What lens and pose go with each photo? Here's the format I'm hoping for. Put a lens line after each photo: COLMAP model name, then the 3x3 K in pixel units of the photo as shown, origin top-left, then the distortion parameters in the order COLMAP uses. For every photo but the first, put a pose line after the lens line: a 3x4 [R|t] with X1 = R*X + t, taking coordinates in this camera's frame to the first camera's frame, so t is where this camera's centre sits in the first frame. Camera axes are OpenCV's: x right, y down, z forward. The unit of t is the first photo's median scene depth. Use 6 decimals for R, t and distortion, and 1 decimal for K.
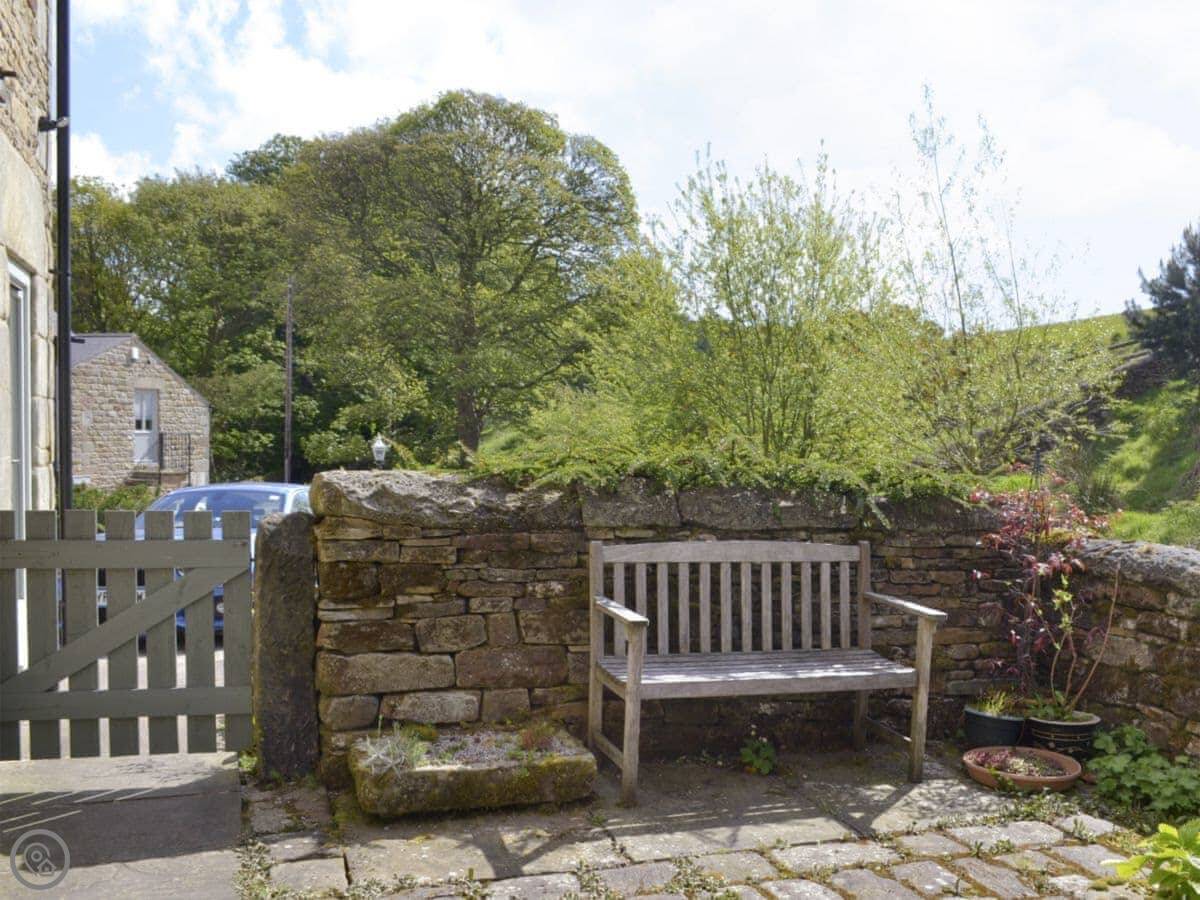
lens RADIAL K [[1075.3, 0, 600.0], [0, 1075.3, 450.0], [0, 0, 1]] dist [-0.011499, -0.004353]
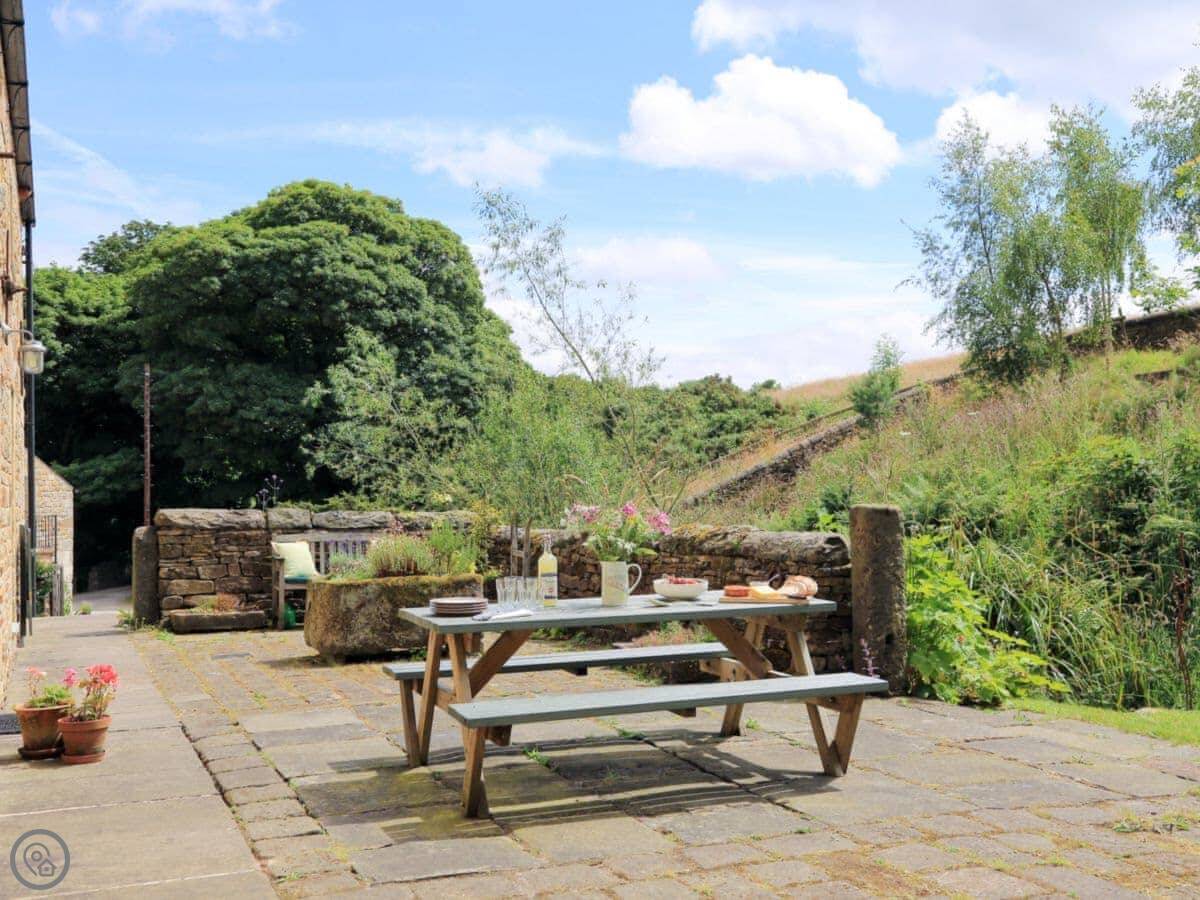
lens RADIAL K [[1075.3, 0, 600.0], [0, 1075.3, 450.0], [0, 0, 1]] dist [-0.011499, -0.004353]
pose [[0.992680, -0.030342, 0.116905, 0.459060], [0.038006, 0.997232, -0.063902, 0.078539], [-0.114642, 0.067878, 0.991085, -1.561847]]
